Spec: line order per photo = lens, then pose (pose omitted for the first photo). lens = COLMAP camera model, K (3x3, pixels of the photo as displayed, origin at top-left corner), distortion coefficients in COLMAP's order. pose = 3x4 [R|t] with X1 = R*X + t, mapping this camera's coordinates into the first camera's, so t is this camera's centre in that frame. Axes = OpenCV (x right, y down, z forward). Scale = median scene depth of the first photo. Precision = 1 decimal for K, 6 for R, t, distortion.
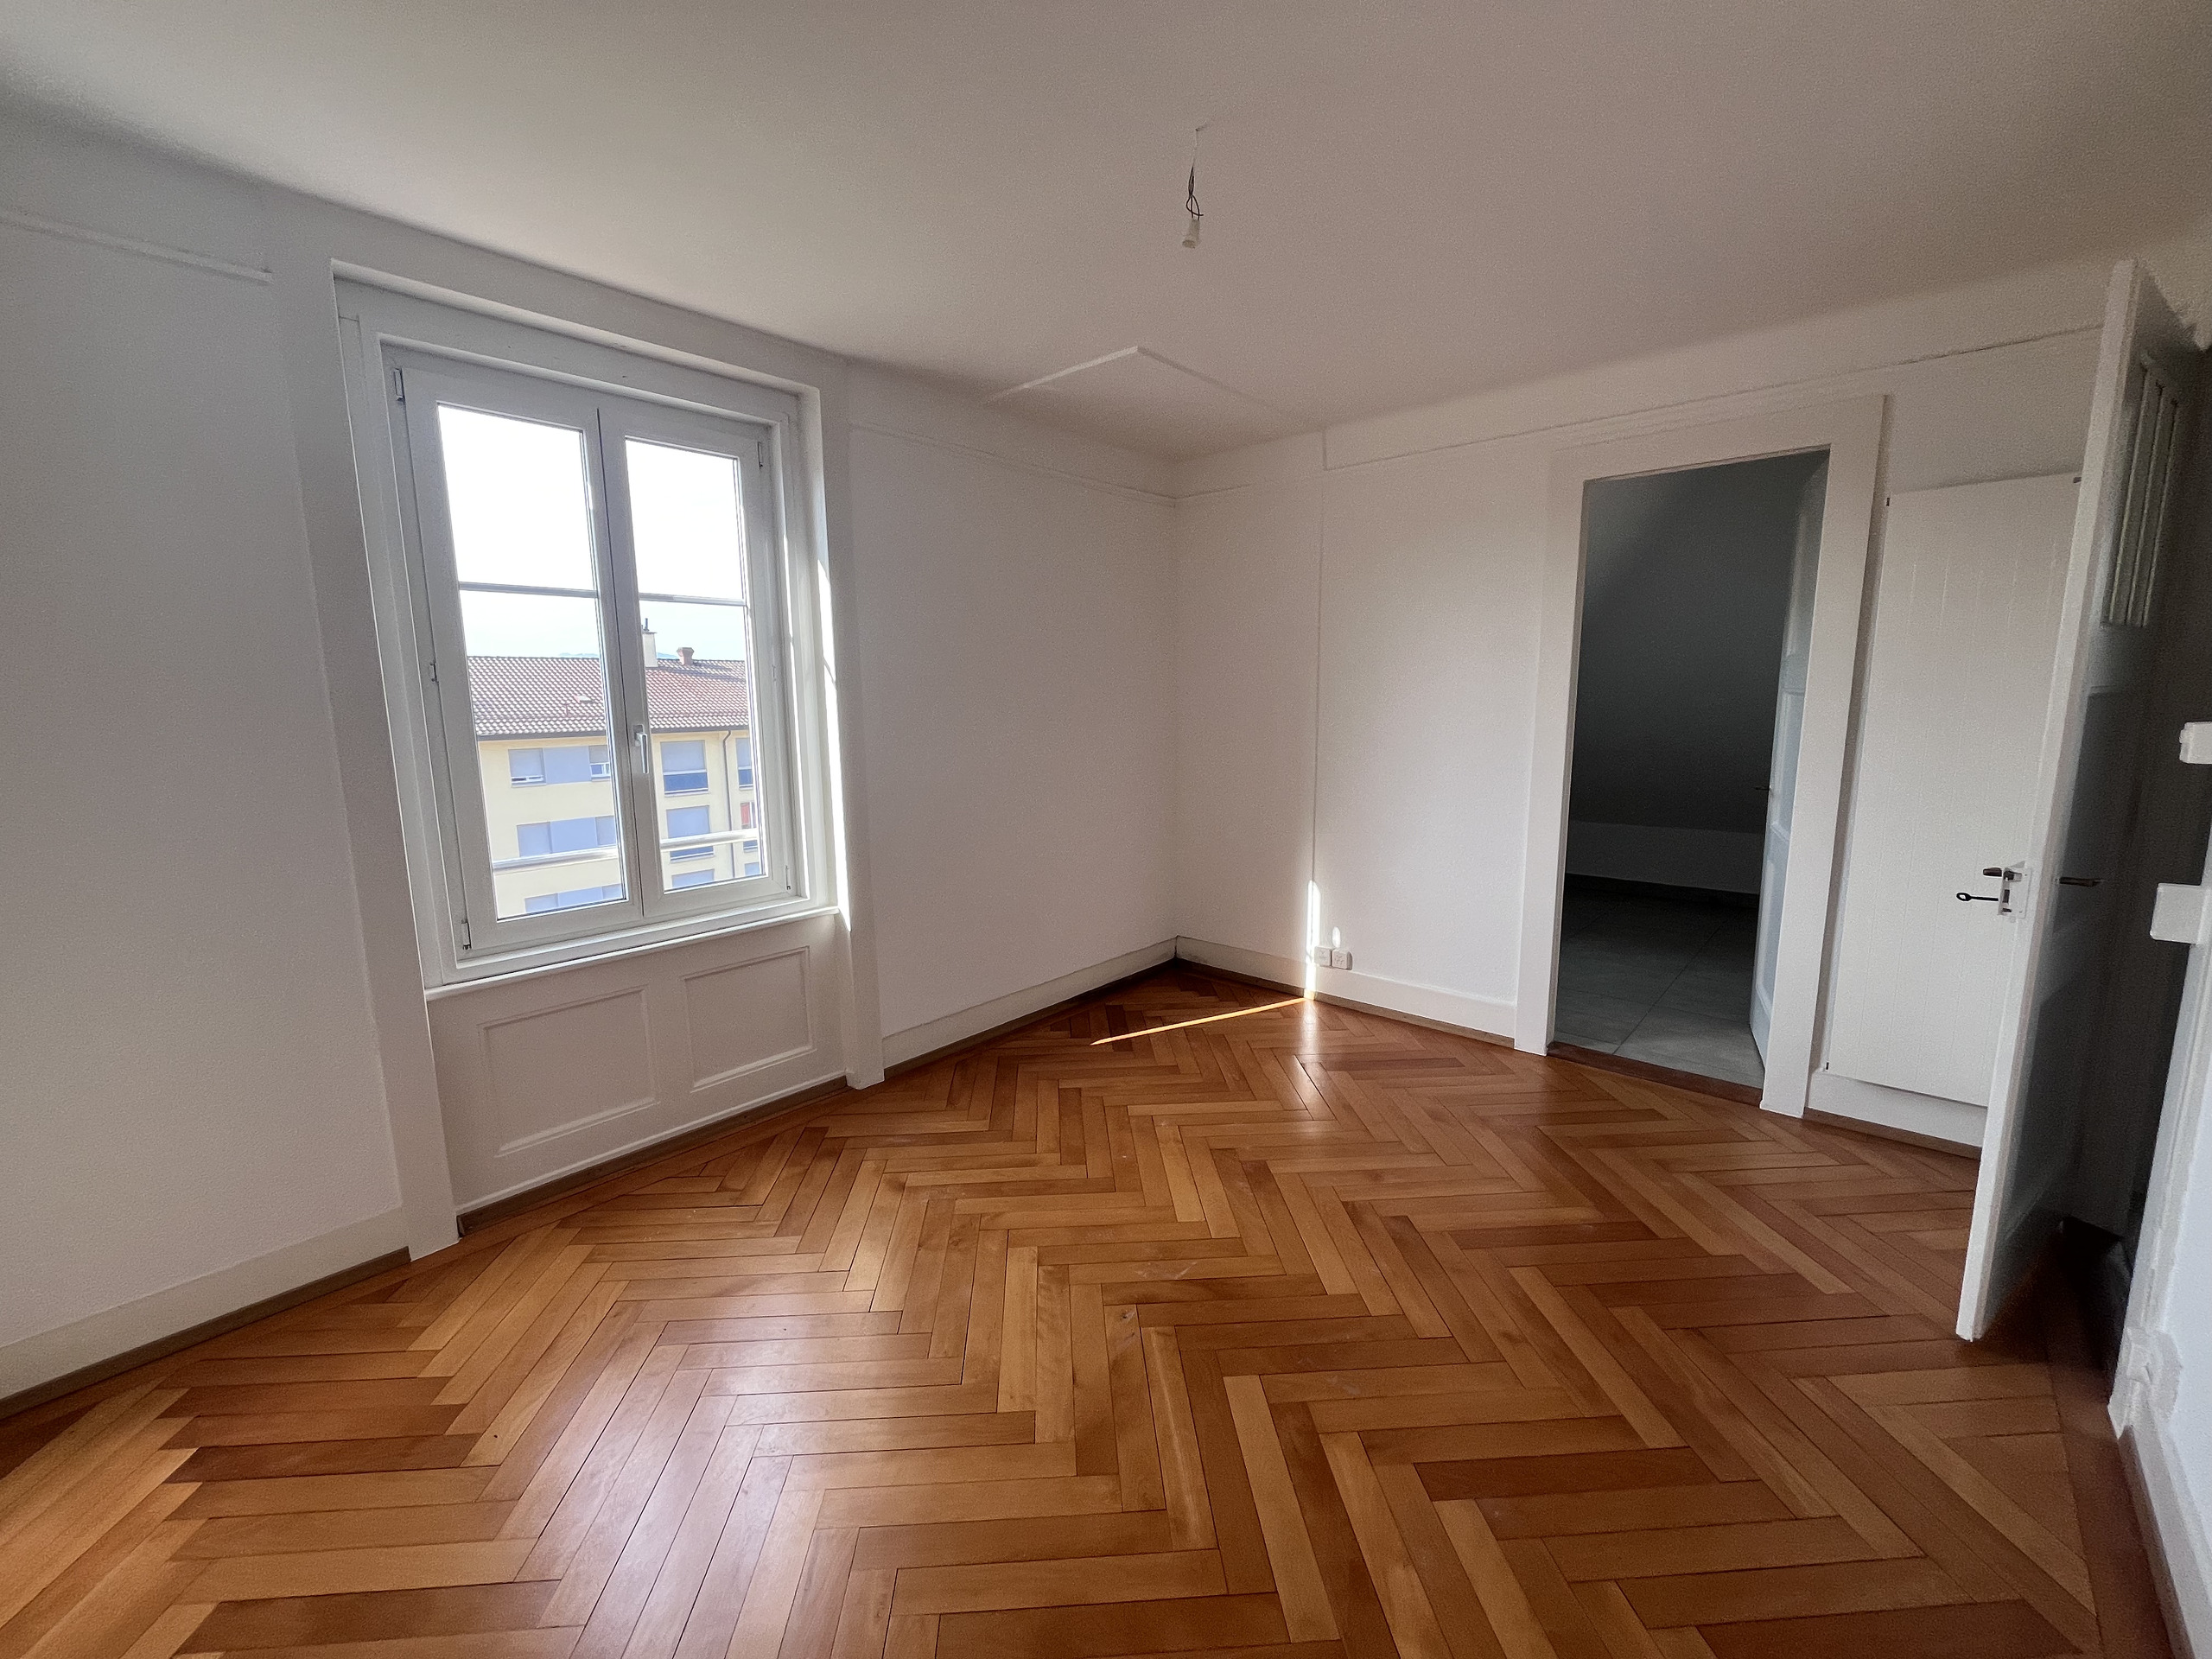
lens RADIAL K [[896.4, 0, 1100.9], [0, 896.4, 829.8], [0, 0, 1]] dist [0.020472, 0.000277]
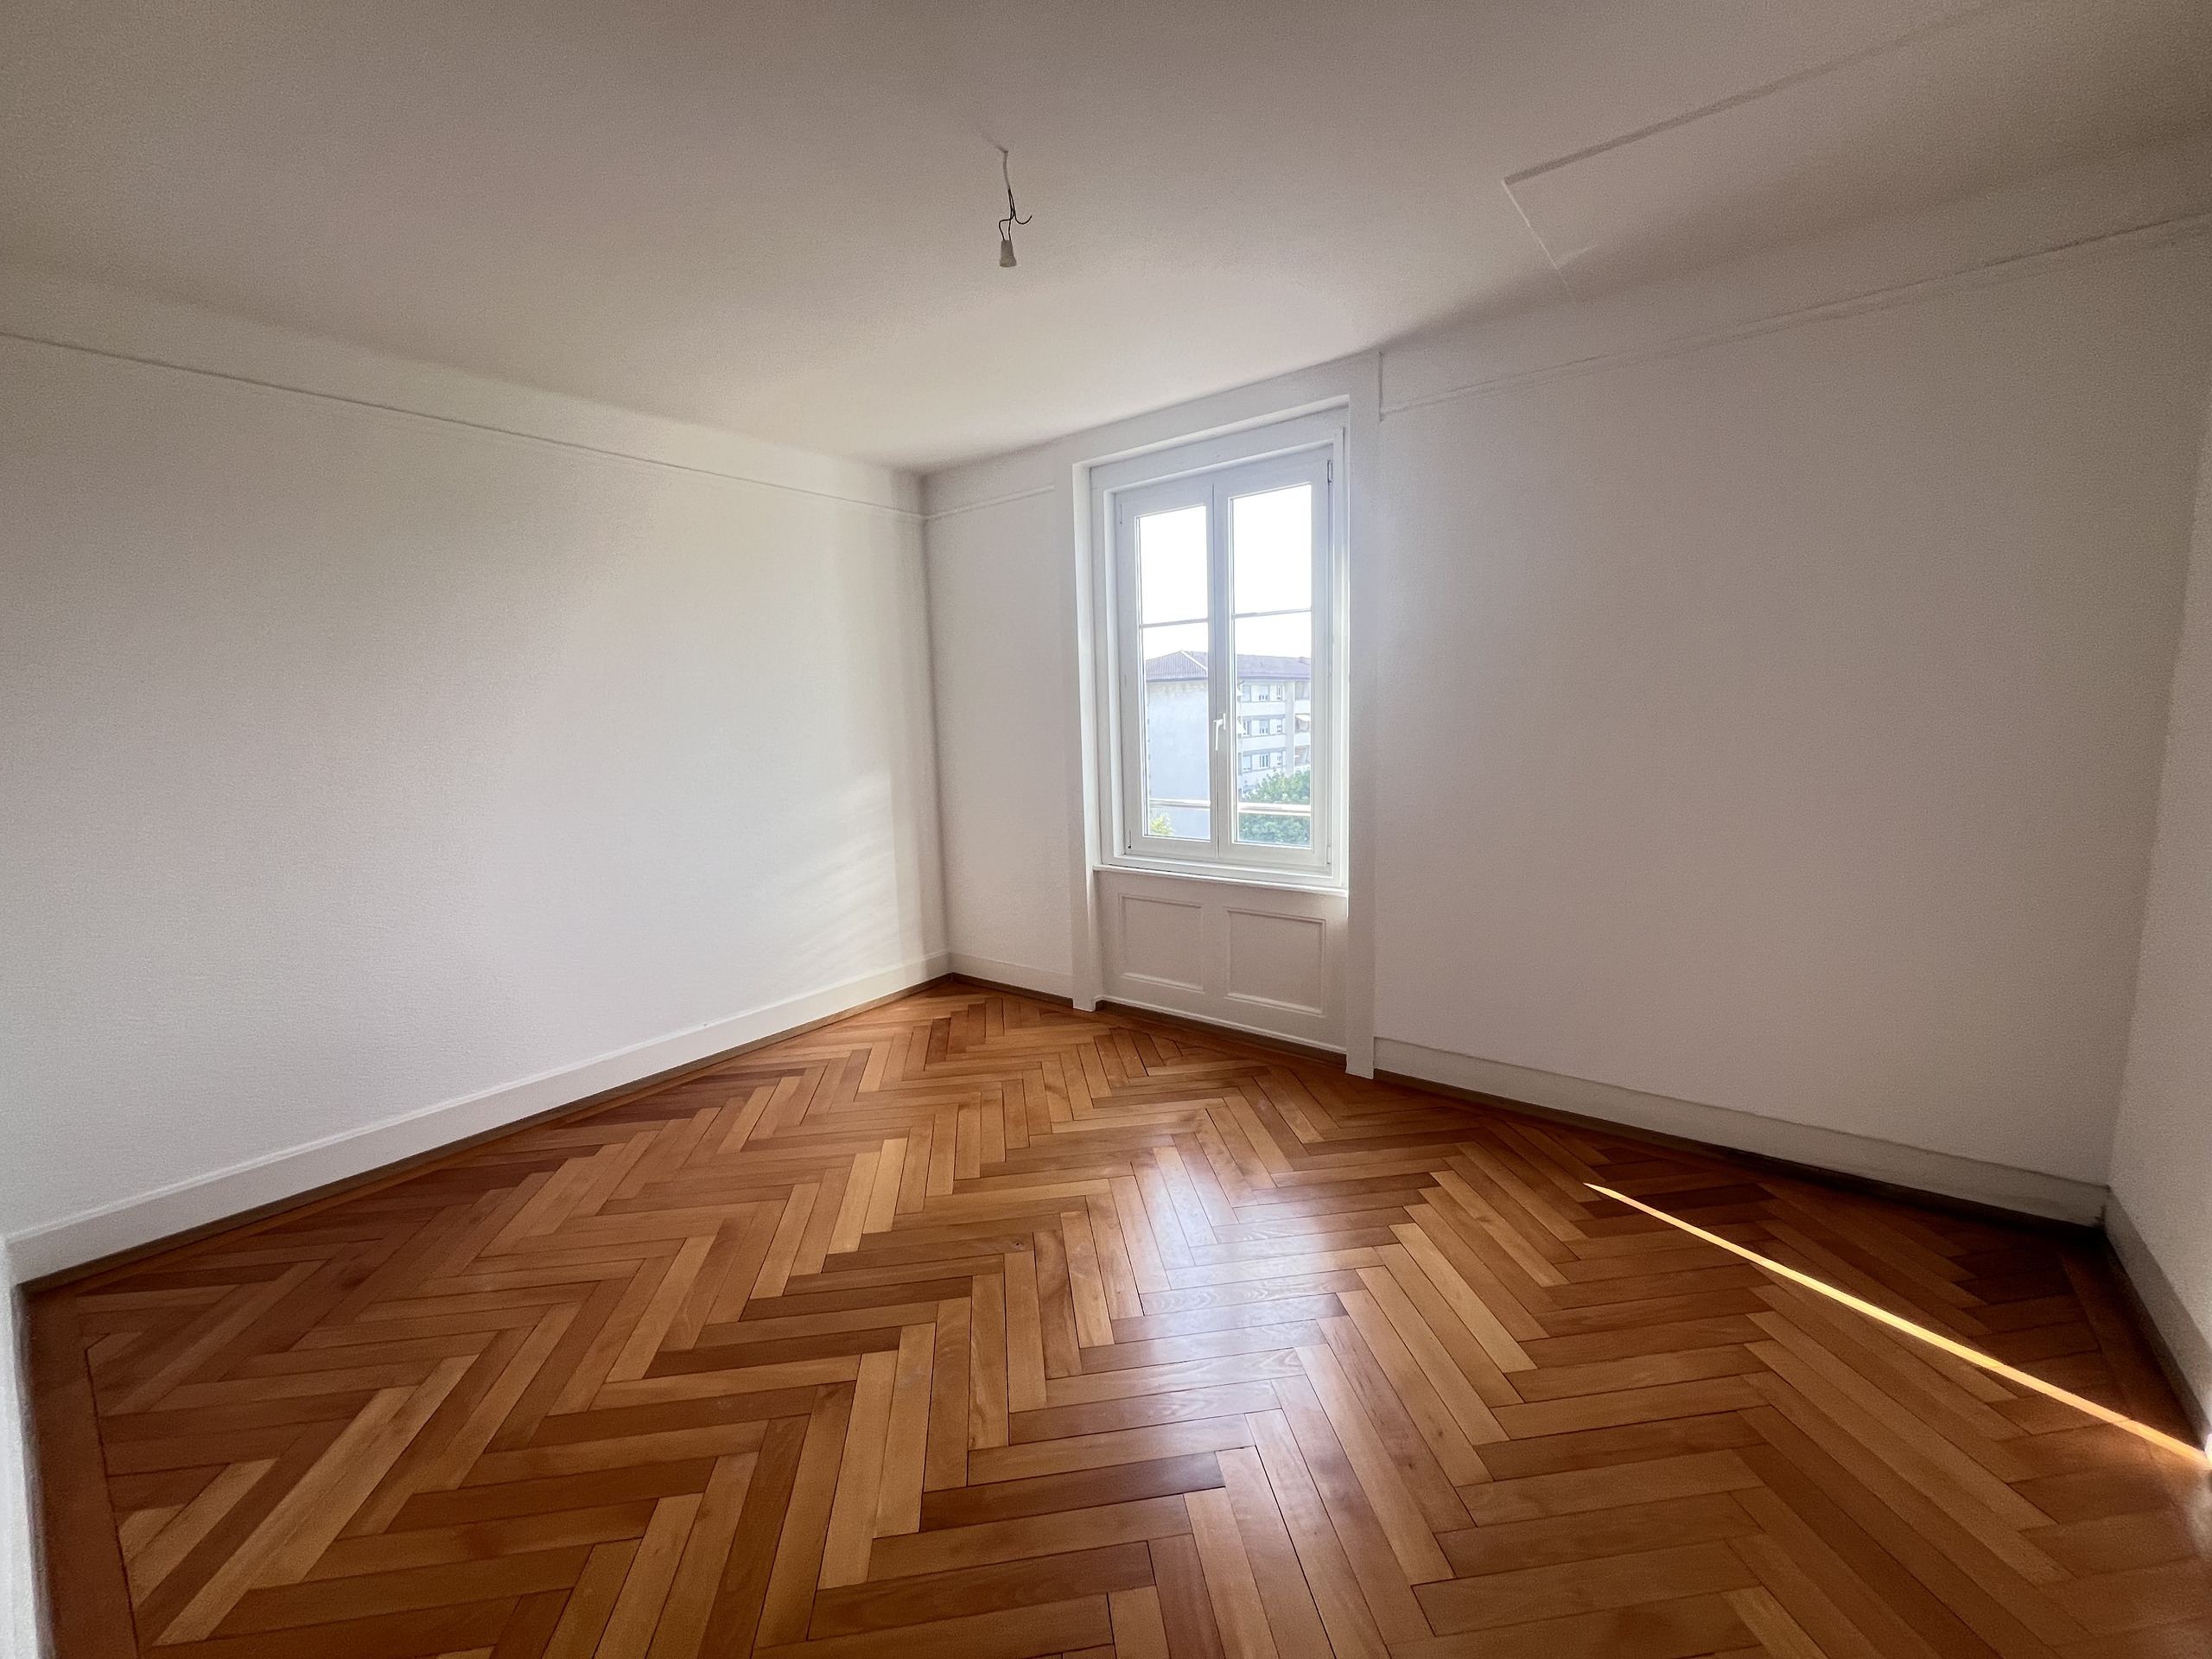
lens RADIAL K [[896.4, 0, 1094.9], [0, 896.4, 828.0], [0, 0, 1]] dist [0.020472, 0.000277]
pose [[0.091612, 0.142864, -0.985493, 0.923212], [-0.131725, 0.982697, 0.130213, -0.110497], [0.987044, 0.117885, 0.108845, 0.787126]]
